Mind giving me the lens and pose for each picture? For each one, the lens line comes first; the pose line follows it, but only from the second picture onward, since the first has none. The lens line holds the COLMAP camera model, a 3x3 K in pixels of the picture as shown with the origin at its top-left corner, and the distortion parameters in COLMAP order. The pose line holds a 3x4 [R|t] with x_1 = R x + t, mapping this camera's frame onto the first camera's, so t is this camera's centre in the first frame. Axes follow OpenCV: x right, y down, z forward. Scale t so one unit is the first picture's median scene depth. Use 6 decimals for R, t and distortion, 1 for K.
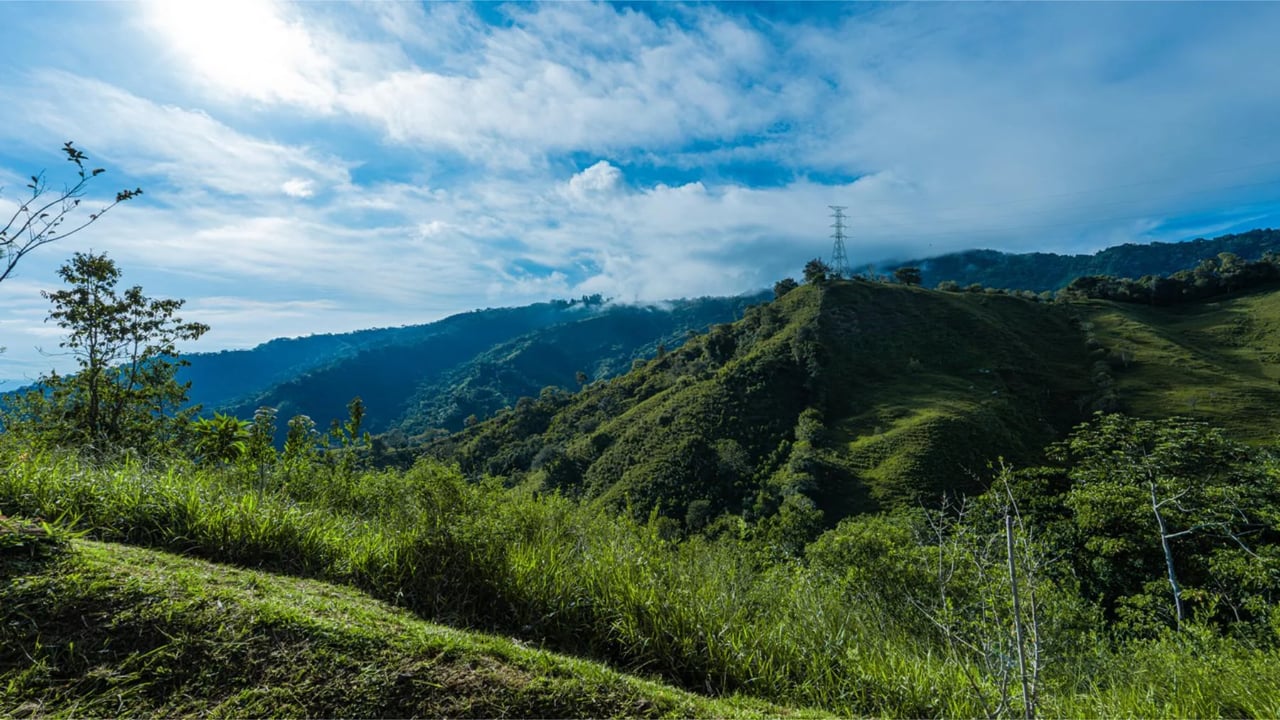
lens RADIAL K [[570.4, 0, 640.9], [0, 570.4, 354.1], [0, 0, 1]] dist [-0.006641, 0.000570]
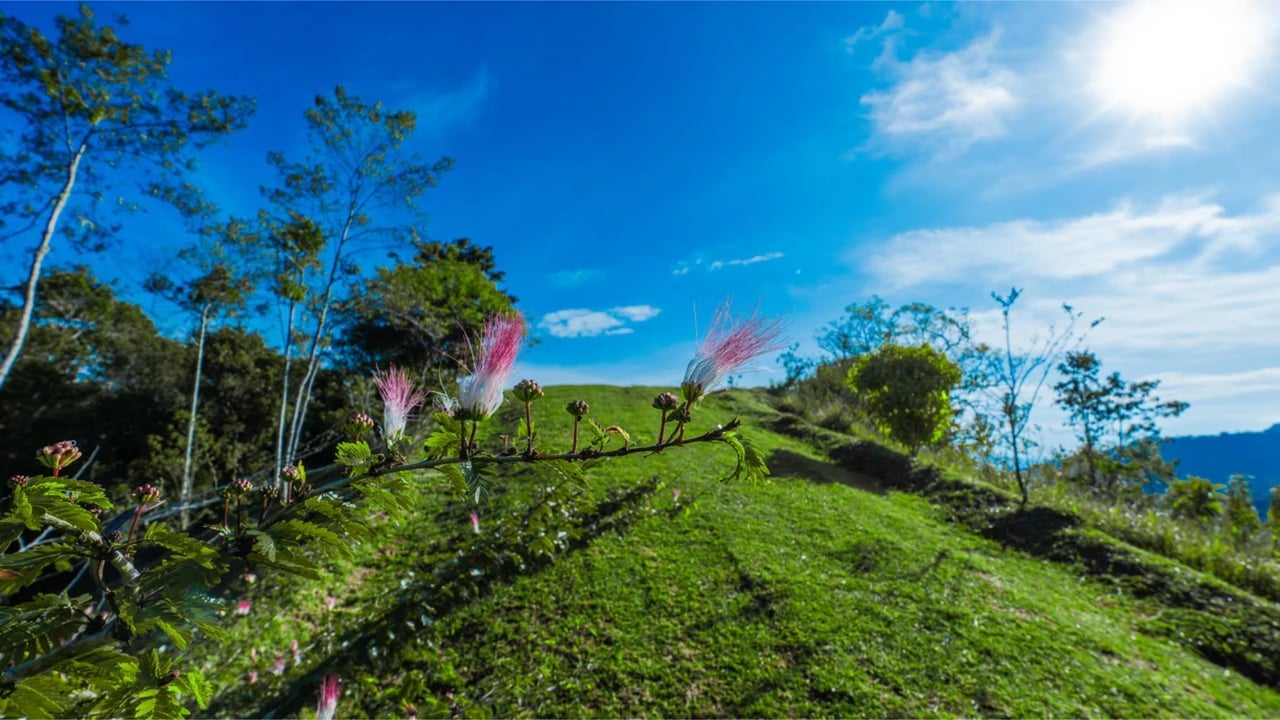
lens RADIAL K [[578.4, 0, 648.7], [0, 578.4, 363.9], [0, 0, 1]] dist [-0.002485, -0.000300]
pose [[0.156926, -0.129353, -0.979103, 0.118690], [0.004390, 0.991467, -0.130283, 0.013185], [0.987601, 0.016147, 0.156155, -0.125492]]
